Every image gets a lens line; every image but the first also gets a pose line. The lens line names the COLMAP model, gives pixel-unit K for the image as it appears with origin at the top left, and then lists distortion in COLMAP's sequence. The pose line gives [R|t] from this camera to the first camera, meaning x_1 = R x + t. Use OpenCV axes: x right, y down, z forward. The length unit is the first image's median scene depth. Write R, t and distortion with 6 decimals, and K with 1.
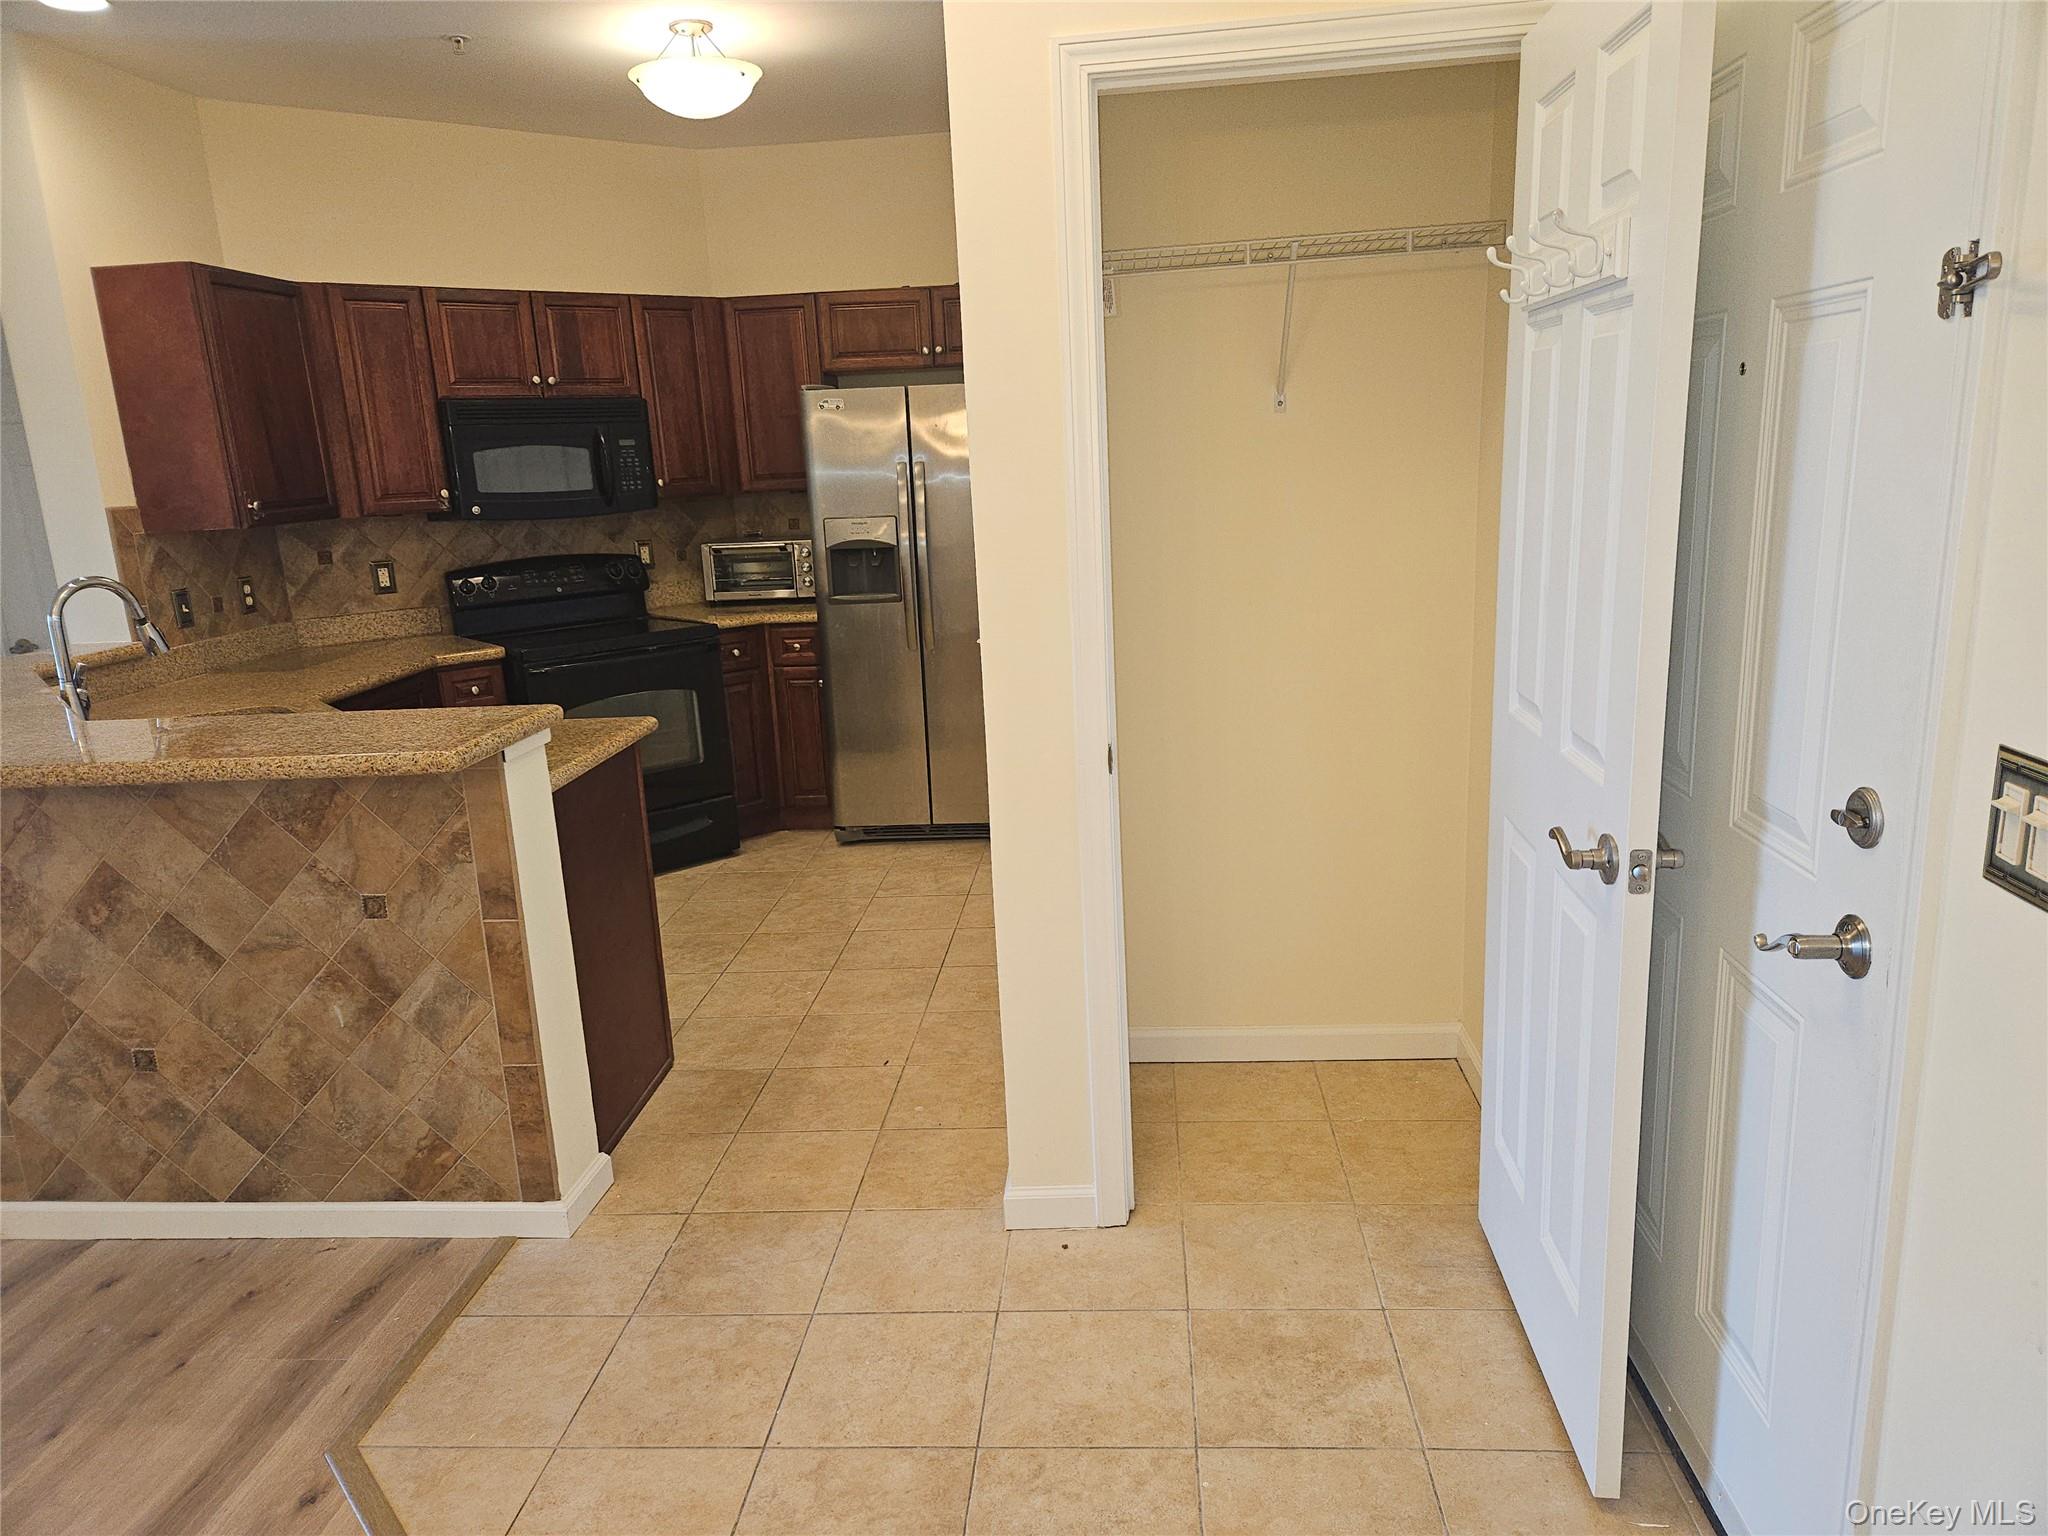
lens RADIAL K [[1366.8, 0, 1021.3], [0, 1366.8, 776.0], [0, 0, 1]] dist [0.064565, -0.051929]
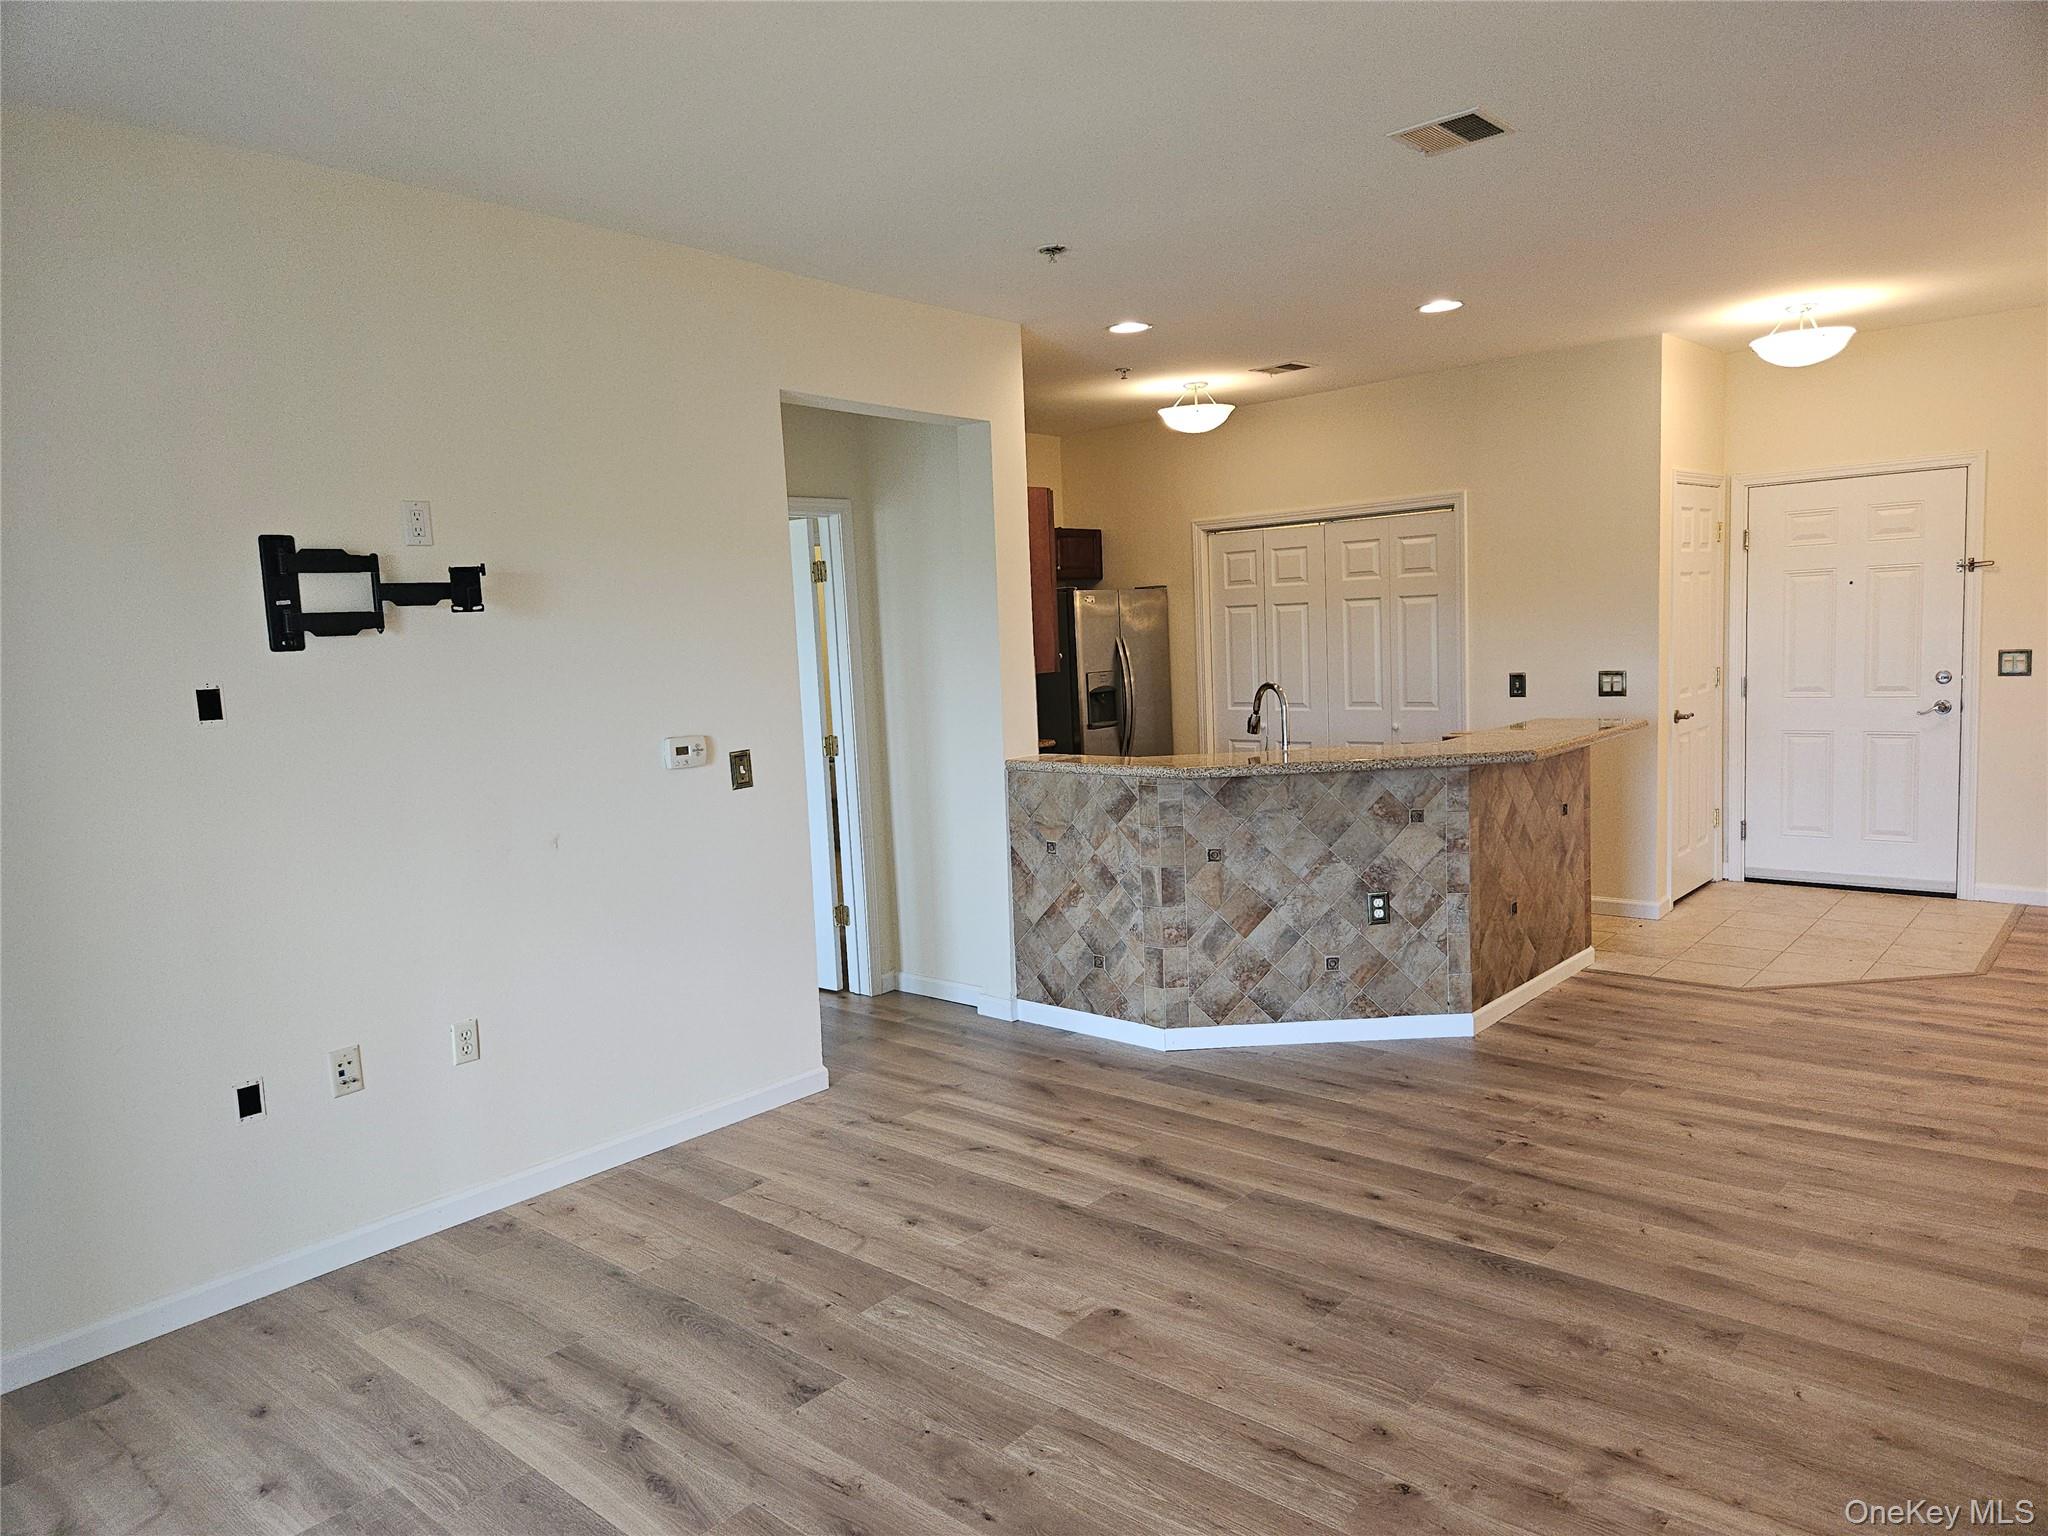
lens RADIAL K [[1366.8, 0, 1005.7], [0, 1366.8, 767.0], [0, 0, 1]] dist [0.064565, -0.051929]
pose [[0.602267, -0.066715, 0.795502, -1.493024], [0.207988, 0.975199, -0.075681, 0.007250], [-0.770724, 0.211035, 0.601206, 0.208994]]
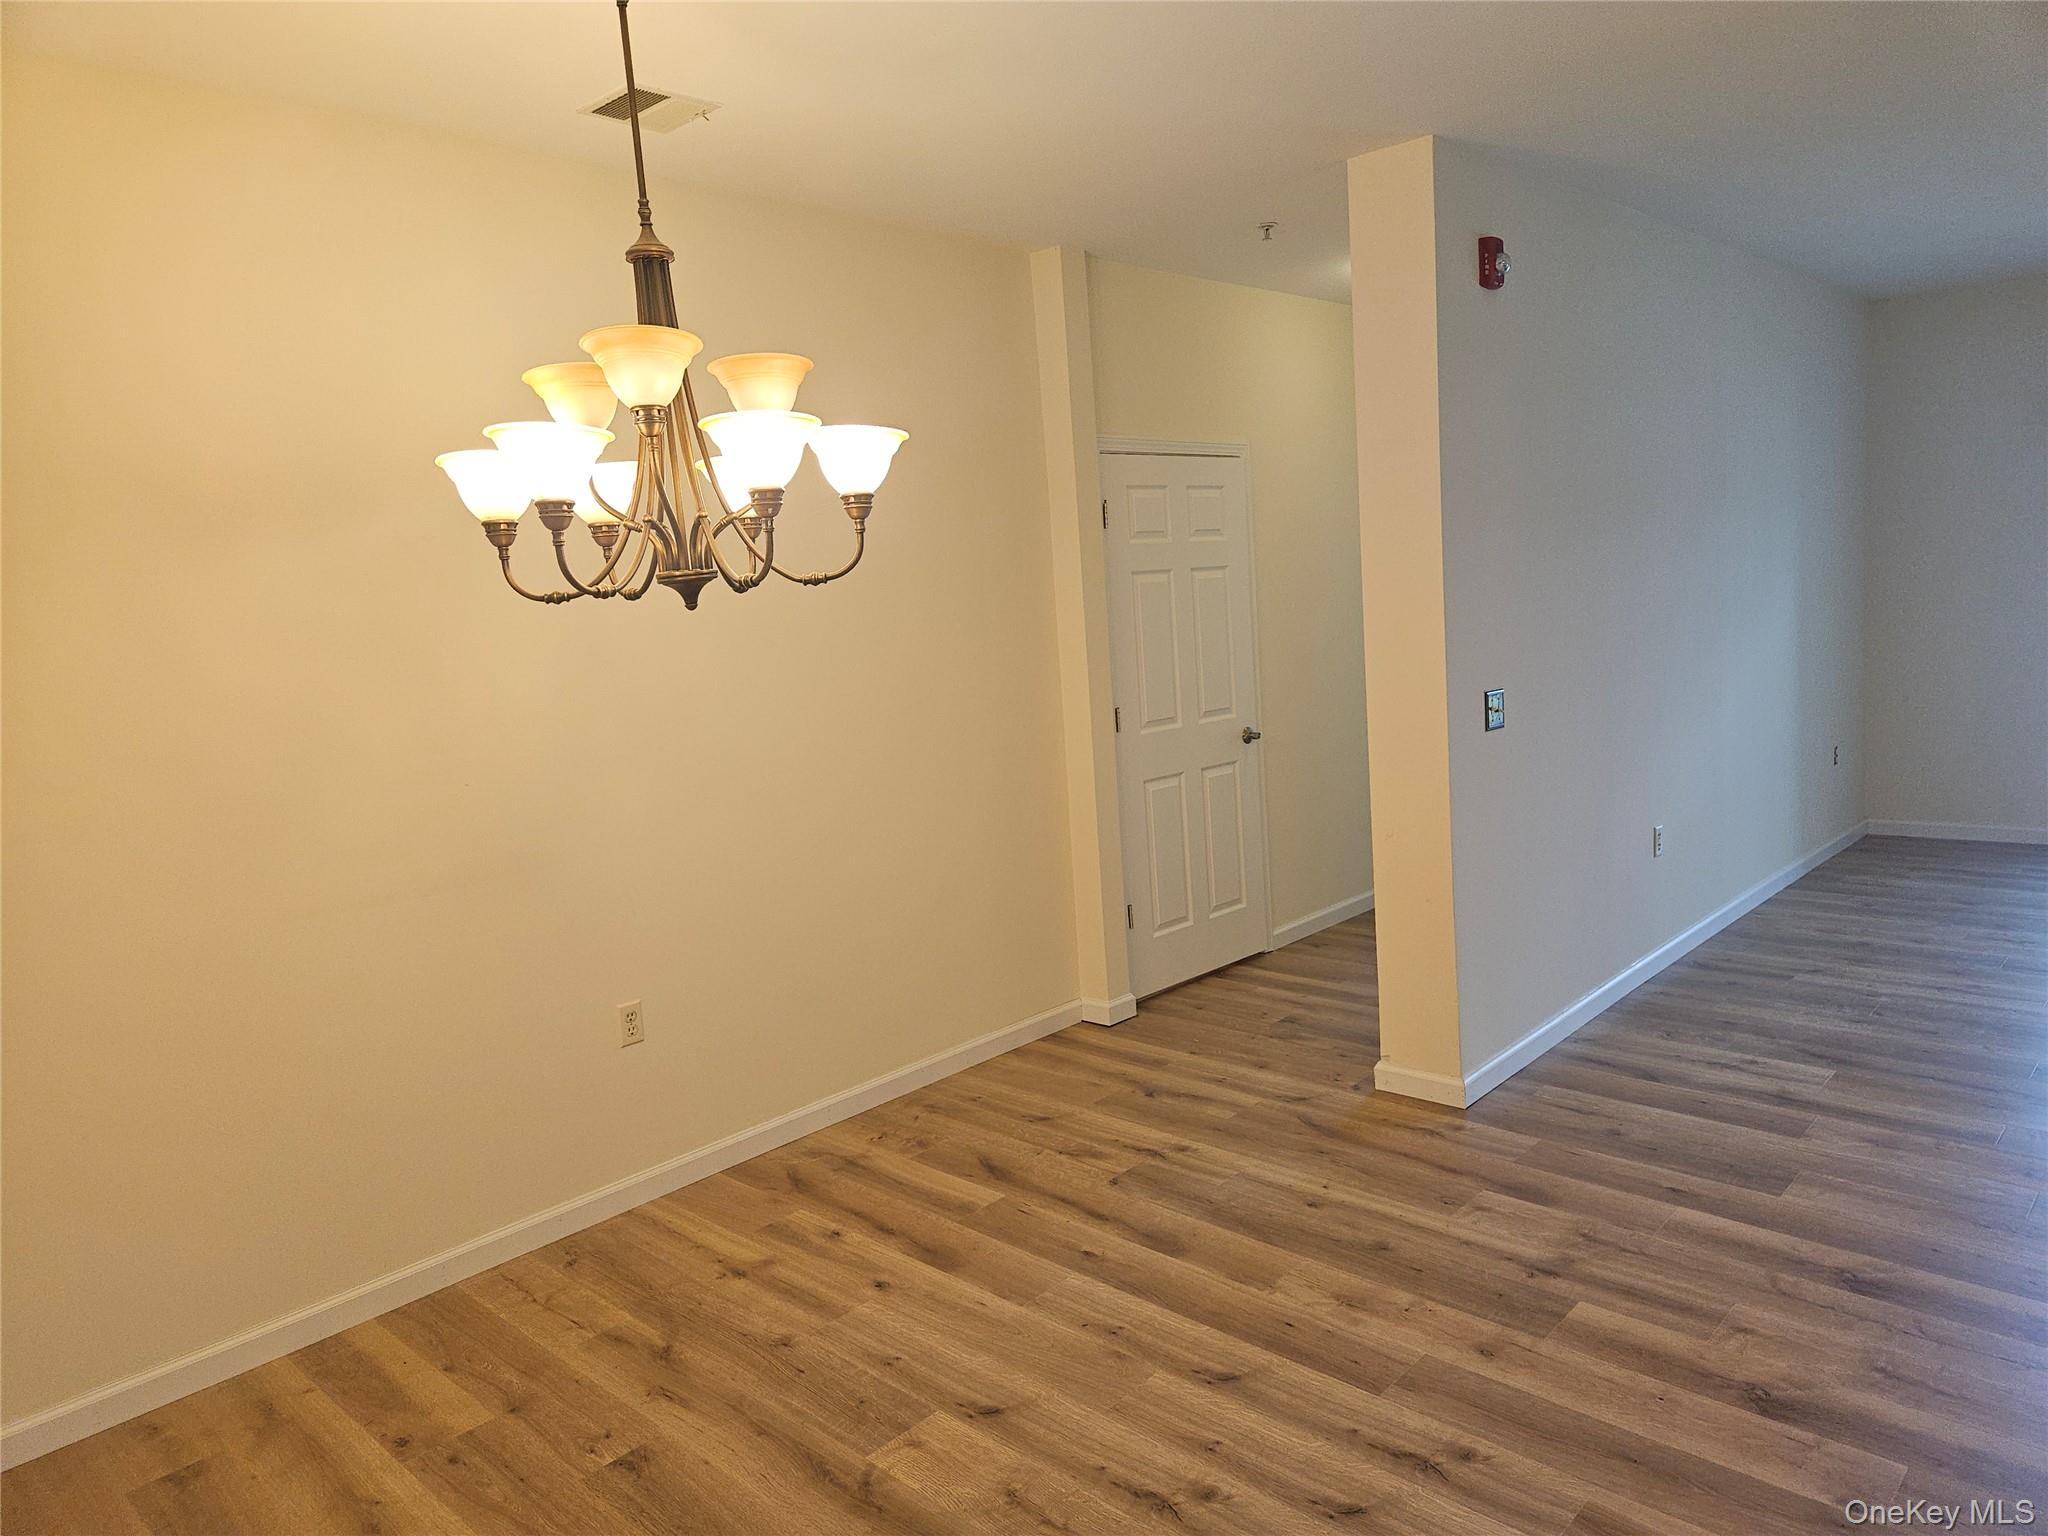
lens RADIAL K [[1366.8, 0, 1022.5], [0, 1366.8, 750.5], [0, 0, 1]] dist [0.064565, -0.051929]
pose [[-0.618937, 0.175525, -0.765577, 0.159741], [-0.089781, 0.952511, 0.290967, -0.107970], [0.780293, 0.248824, -0.573785, 0.336131]]
